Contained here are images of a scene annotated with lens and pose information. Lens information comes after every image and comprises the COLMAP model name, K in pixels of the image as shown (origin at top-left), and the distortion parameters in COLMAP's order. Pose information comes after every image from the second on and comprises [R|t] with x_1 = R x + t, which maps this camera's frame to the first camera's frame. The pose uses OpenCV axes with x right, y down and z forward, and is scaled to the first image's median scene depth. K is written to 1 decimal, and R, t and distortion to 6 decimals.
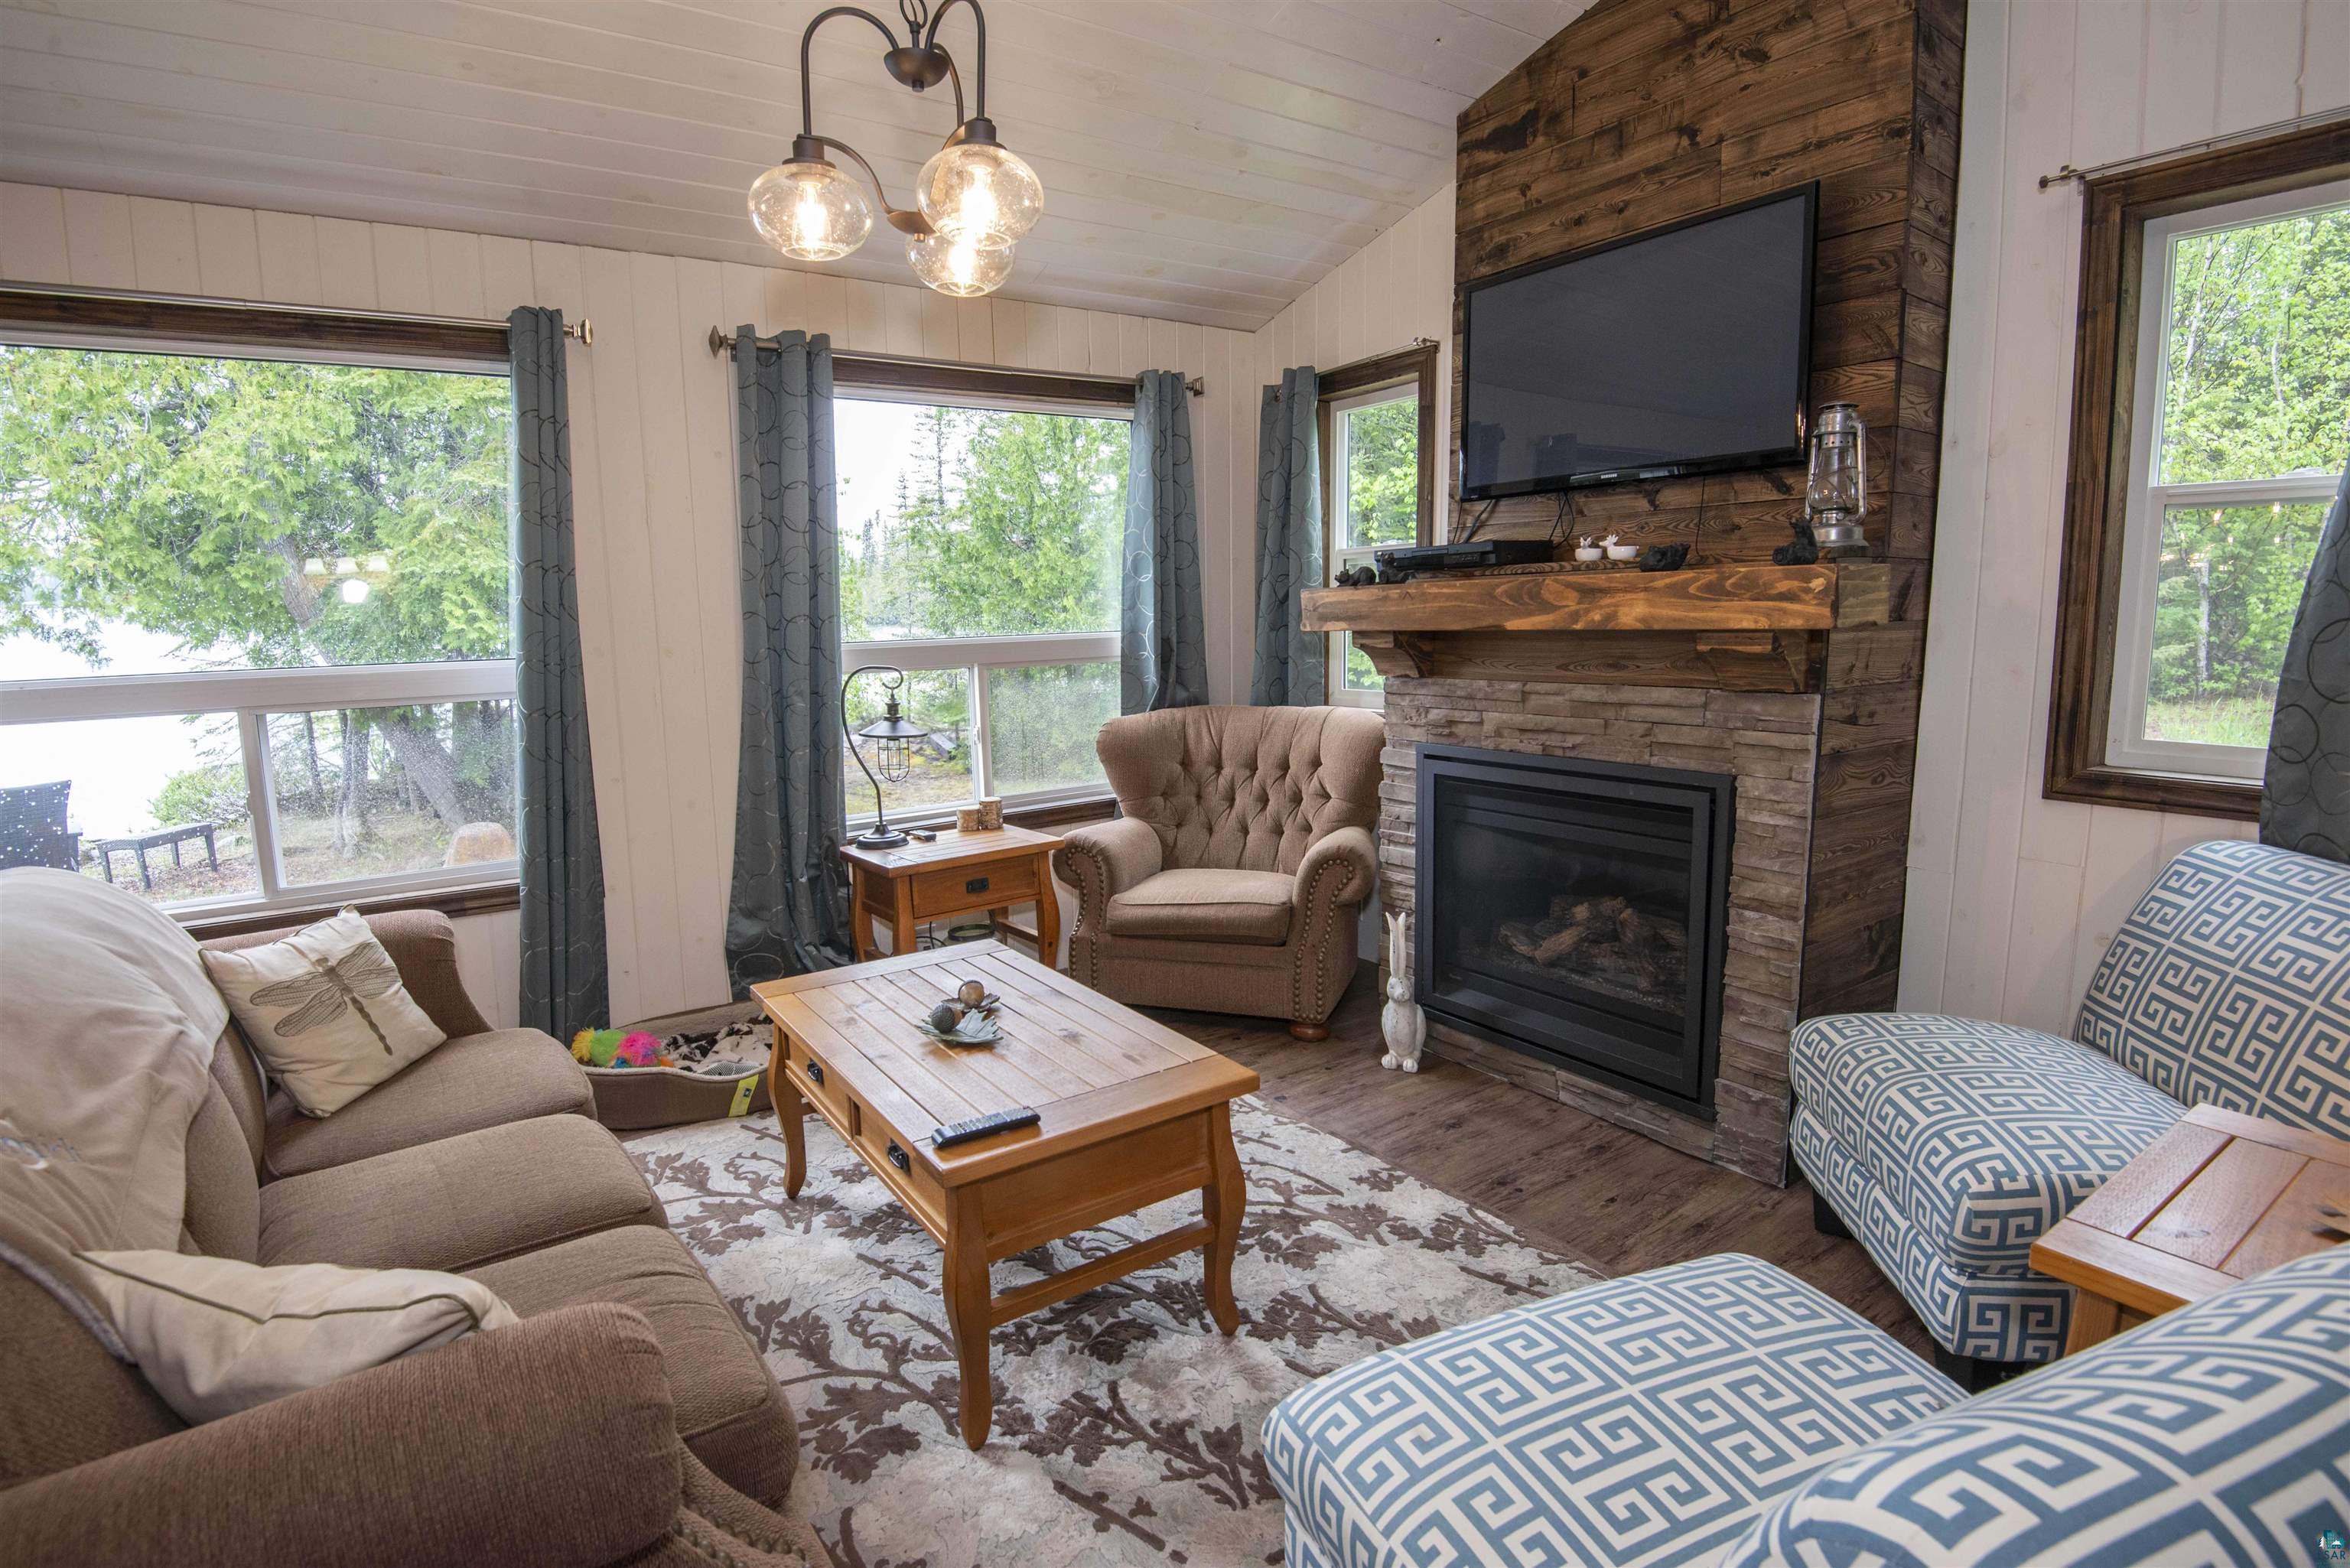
lens RADIAL K [[1159.2, 0, 1175.0], [0, 1159.2, 784.0], [0, 0, 1]] dist [-0.021687, -0.014285]
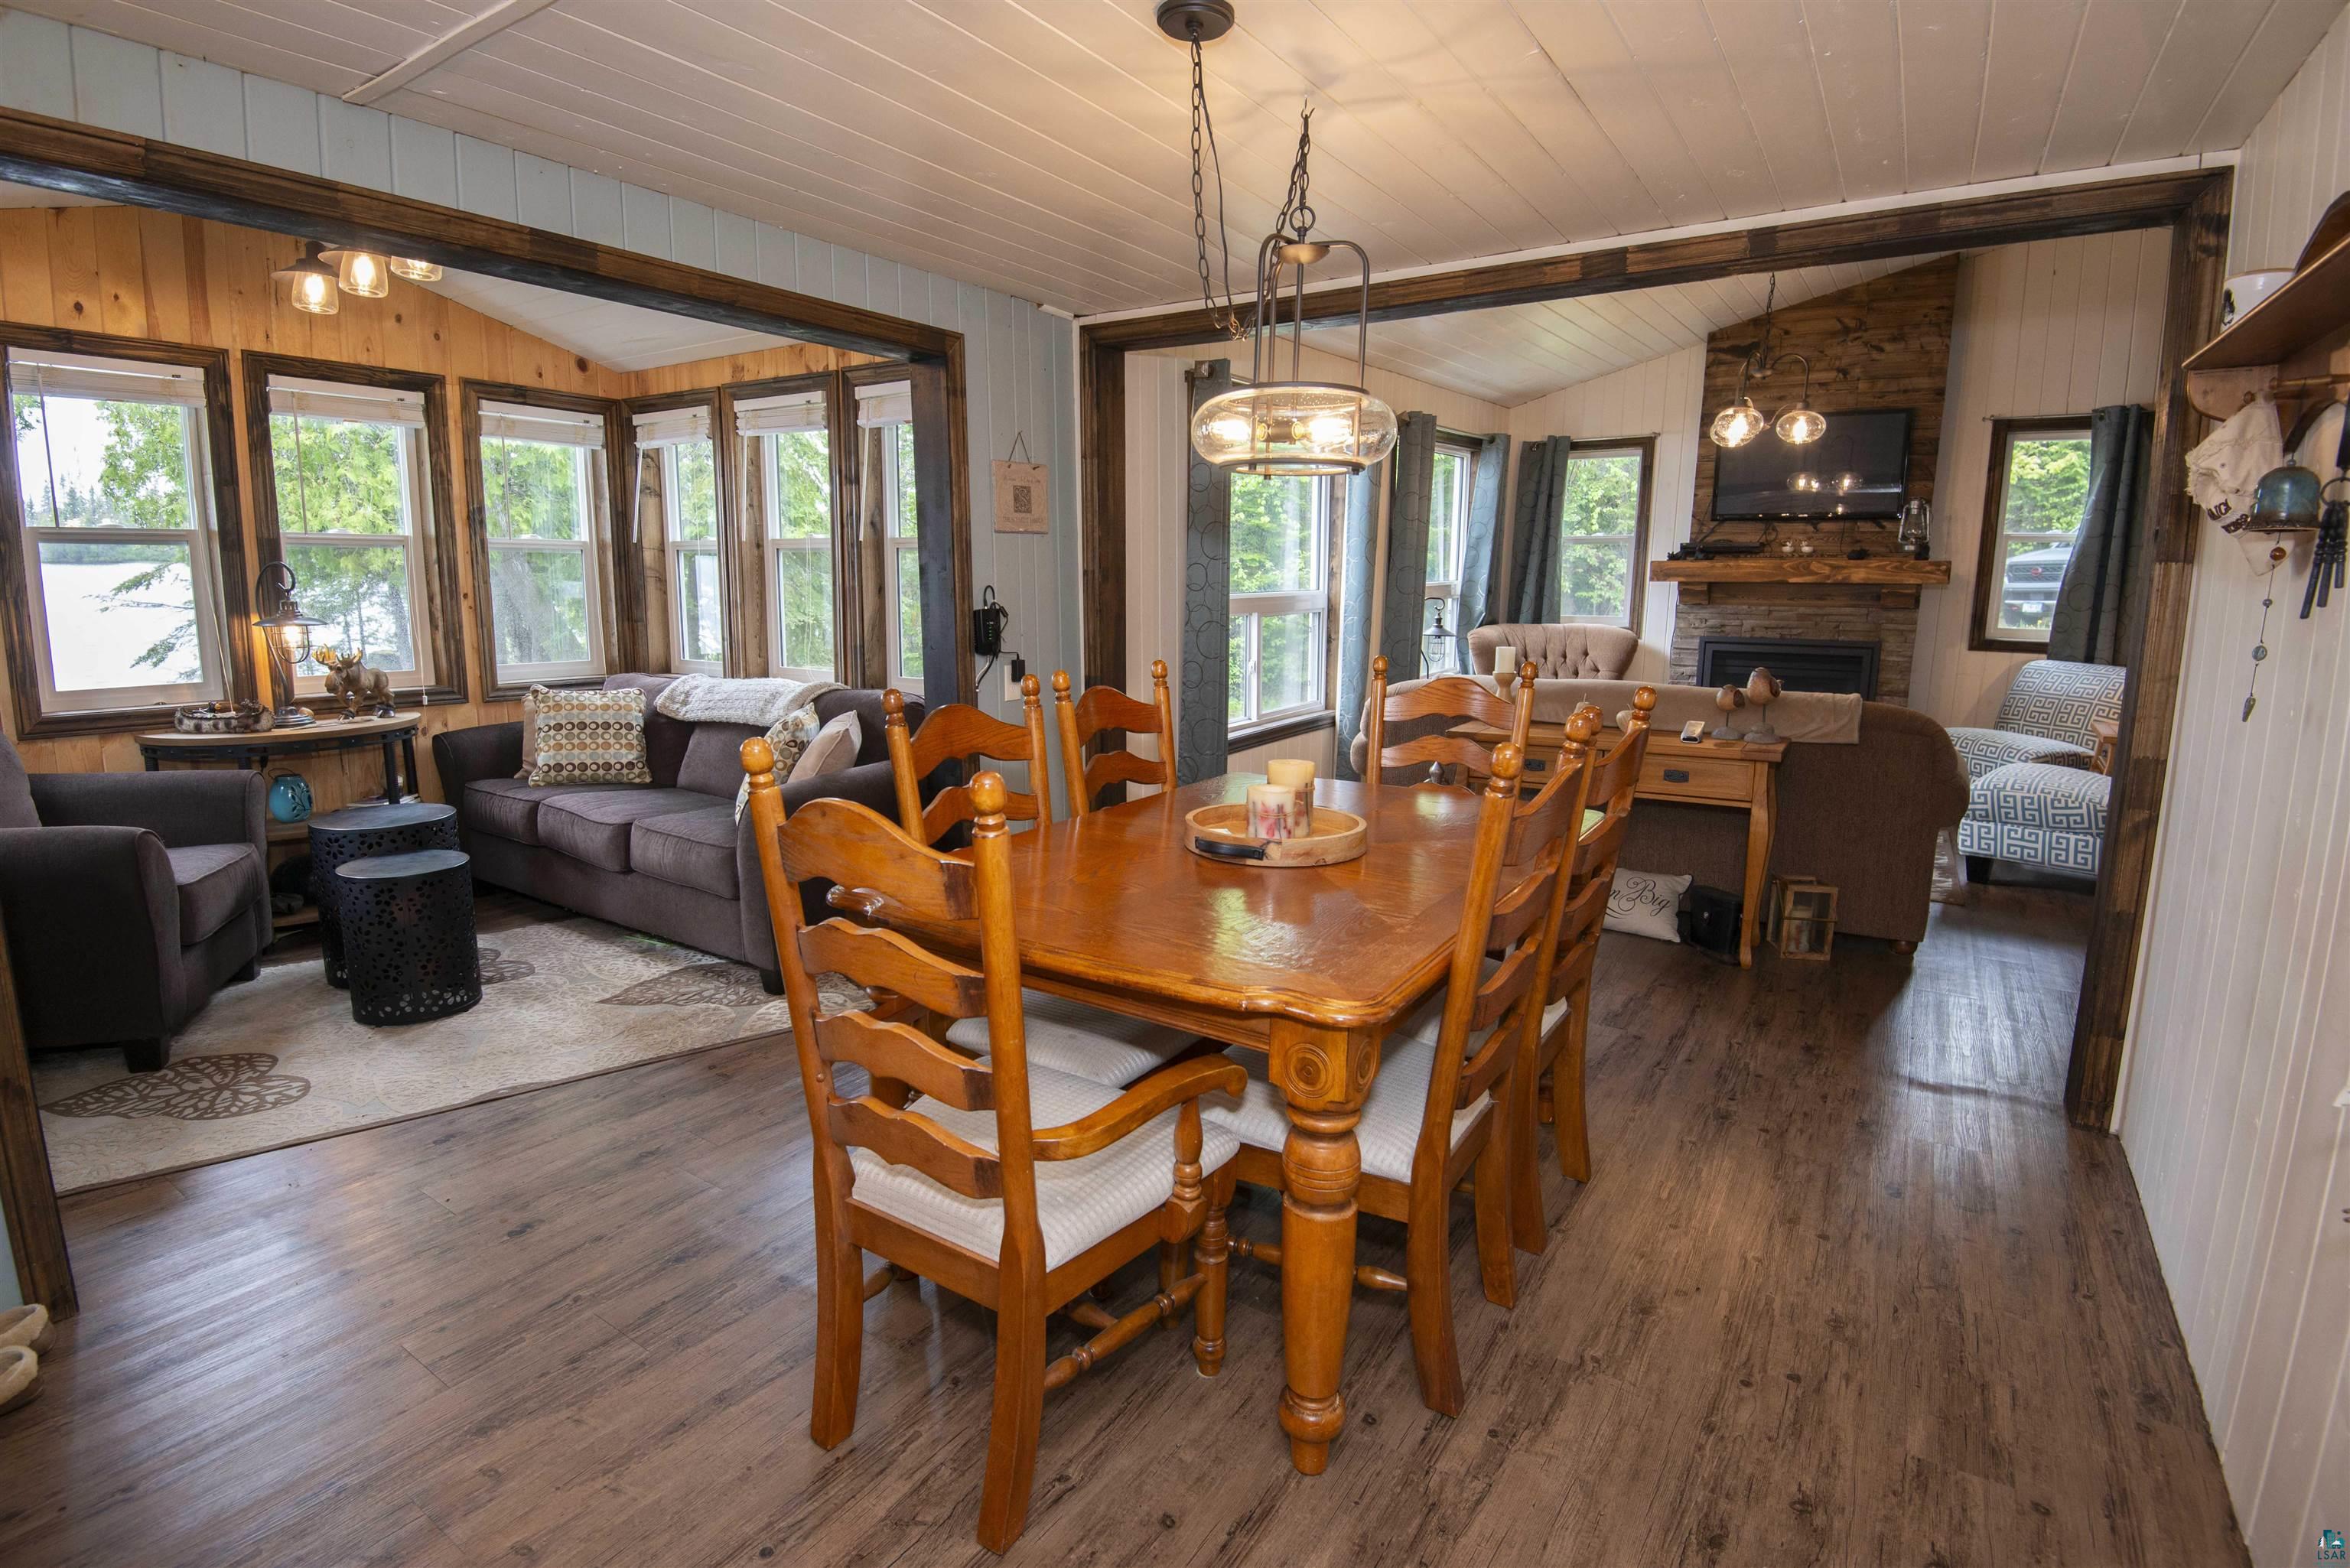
lens RADIAL K [[1149.0, 0, 1138.4], [0, 1149.0, 774.9], [0, 0, 1]] dist [-0.000084, -0.034354]
pose [[0.933565, -0.044647, 0.355616, -1.700910], [0.033463, 0.998735, 0.037540, 0.118411], [-0.356842, -0.023146, 0.933878, -0.666712]]
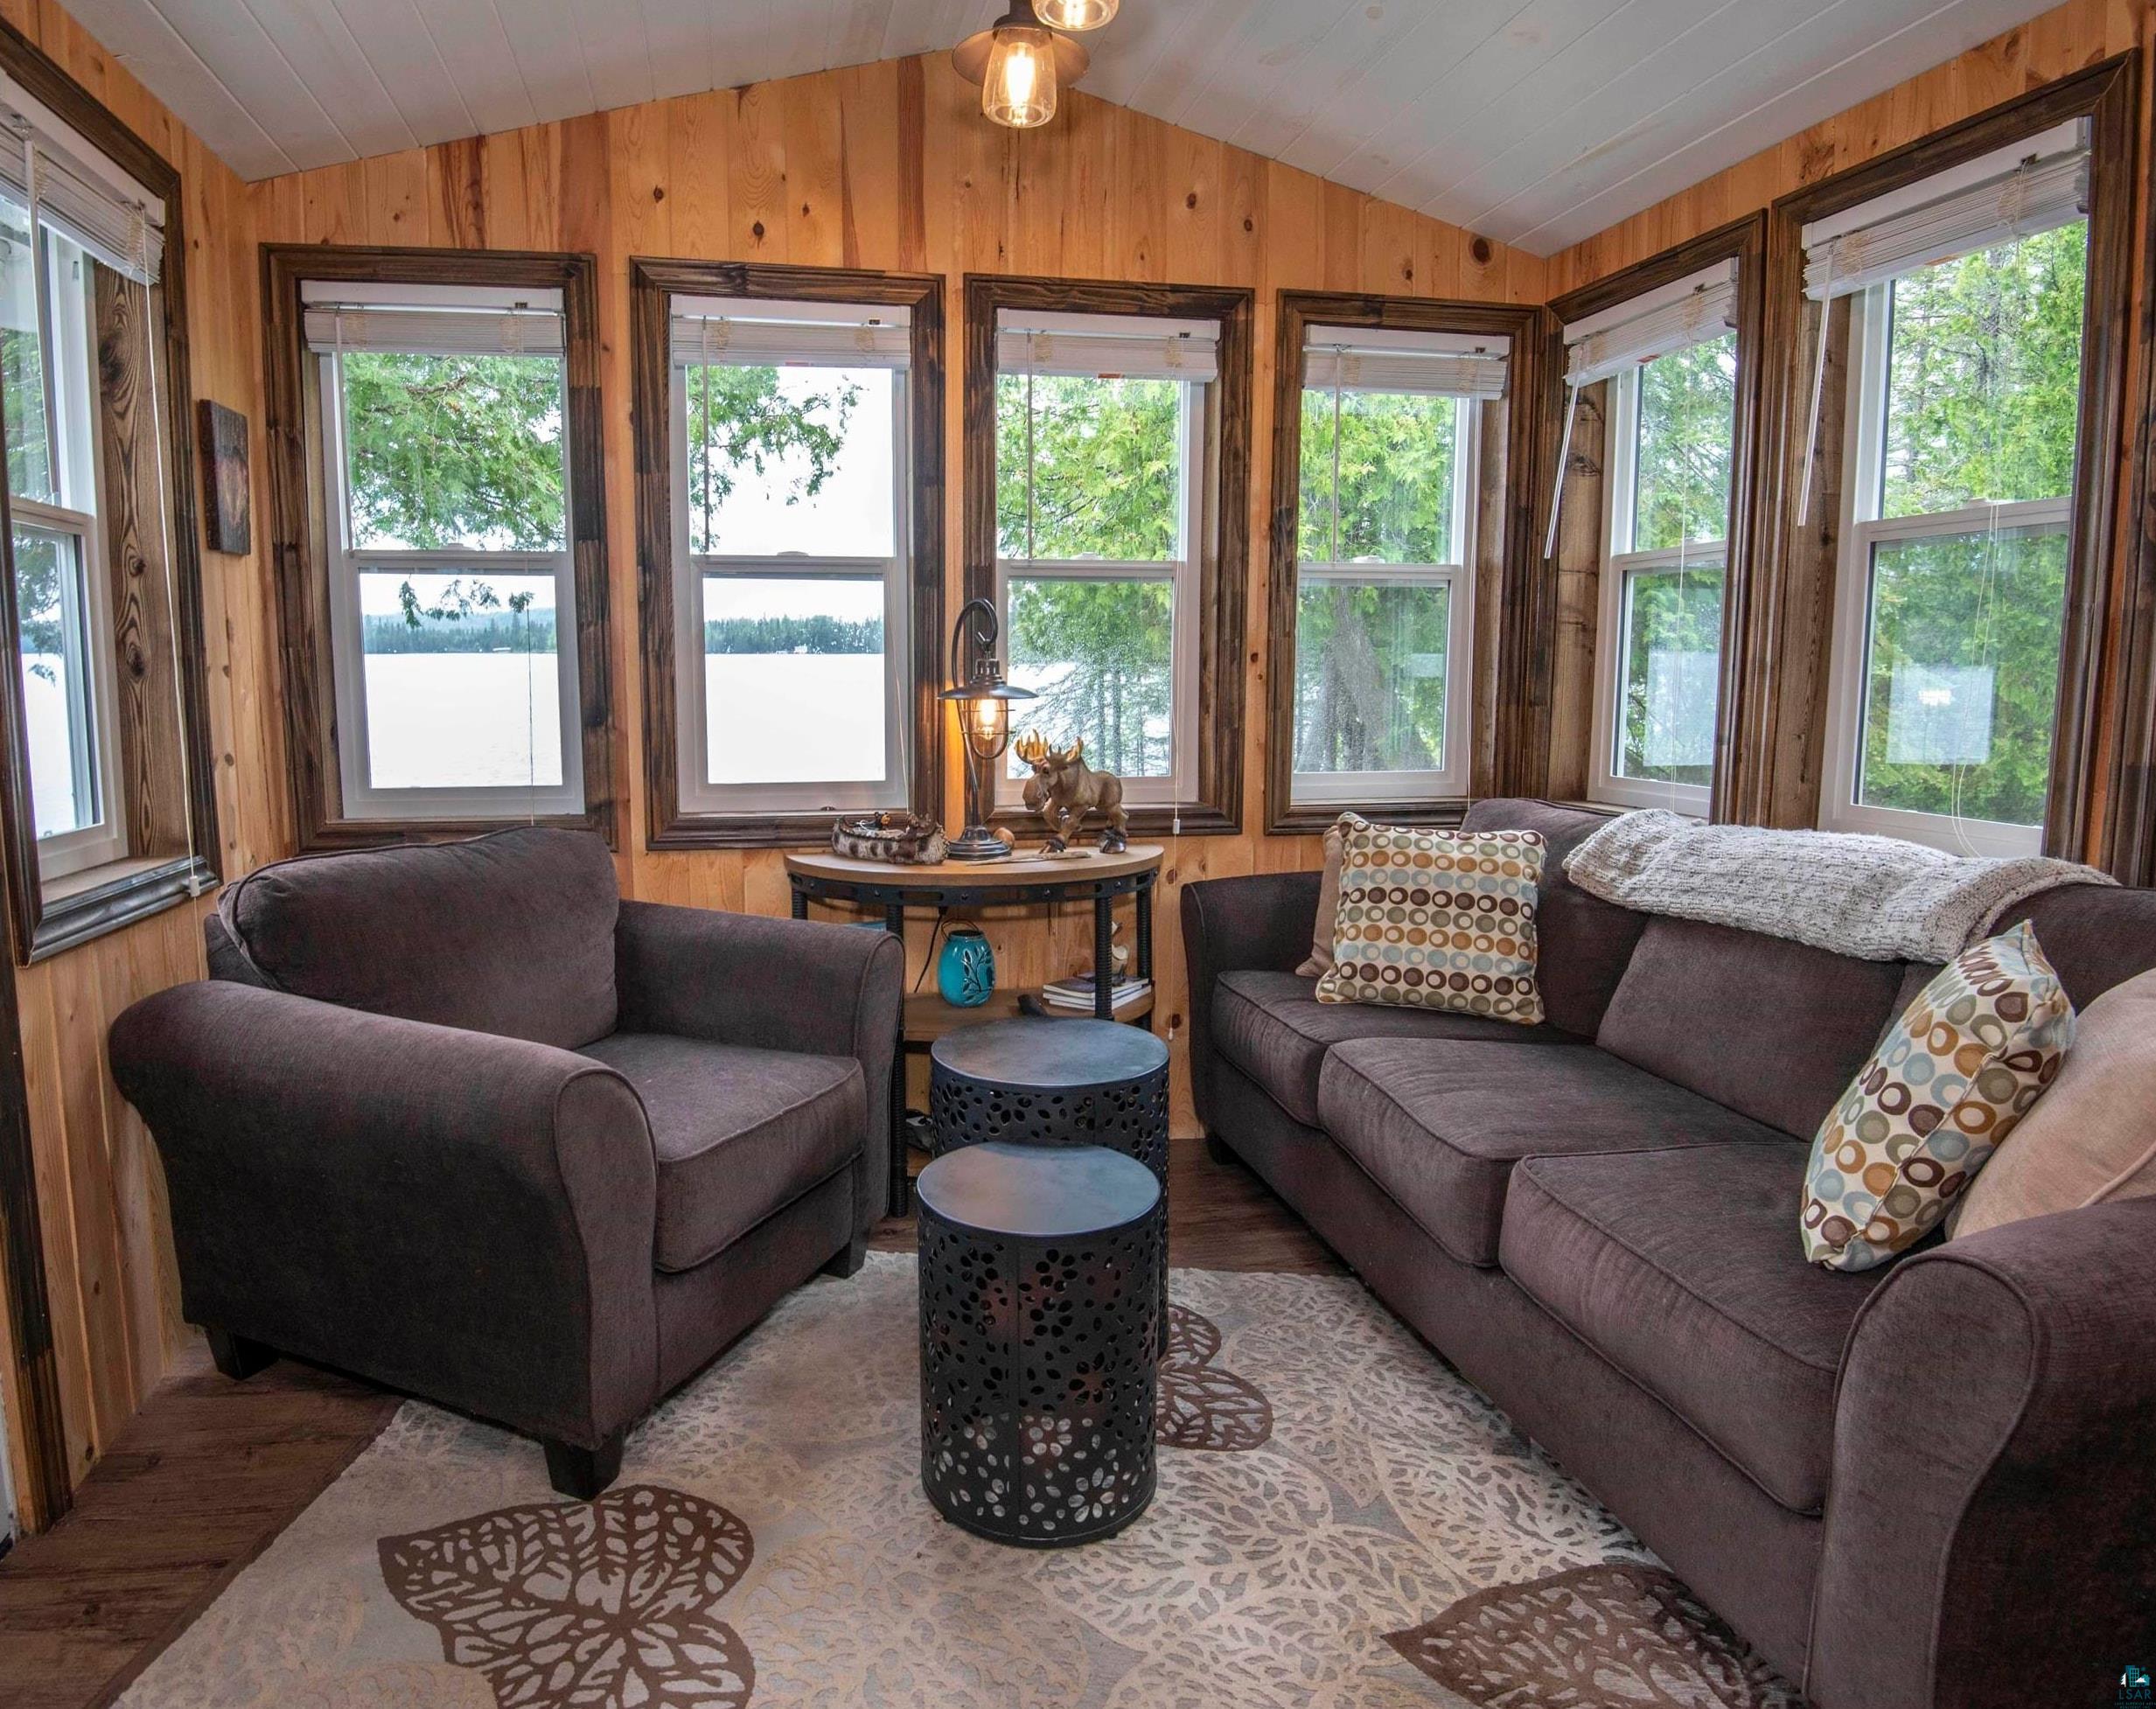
lens RADIAL K [[1276.3, 0, 957.8], [0, 1276.3, 820.0], [0, 0, 1]] dist [0.000571, -0.041078]
pose [[0.908589, 0.049081, -0.414798, -1.775301], [-0.057644, 0.998304, -0.008141, 0.056065], [0.413695, 0.031308, 0.909877, 0.100121]]
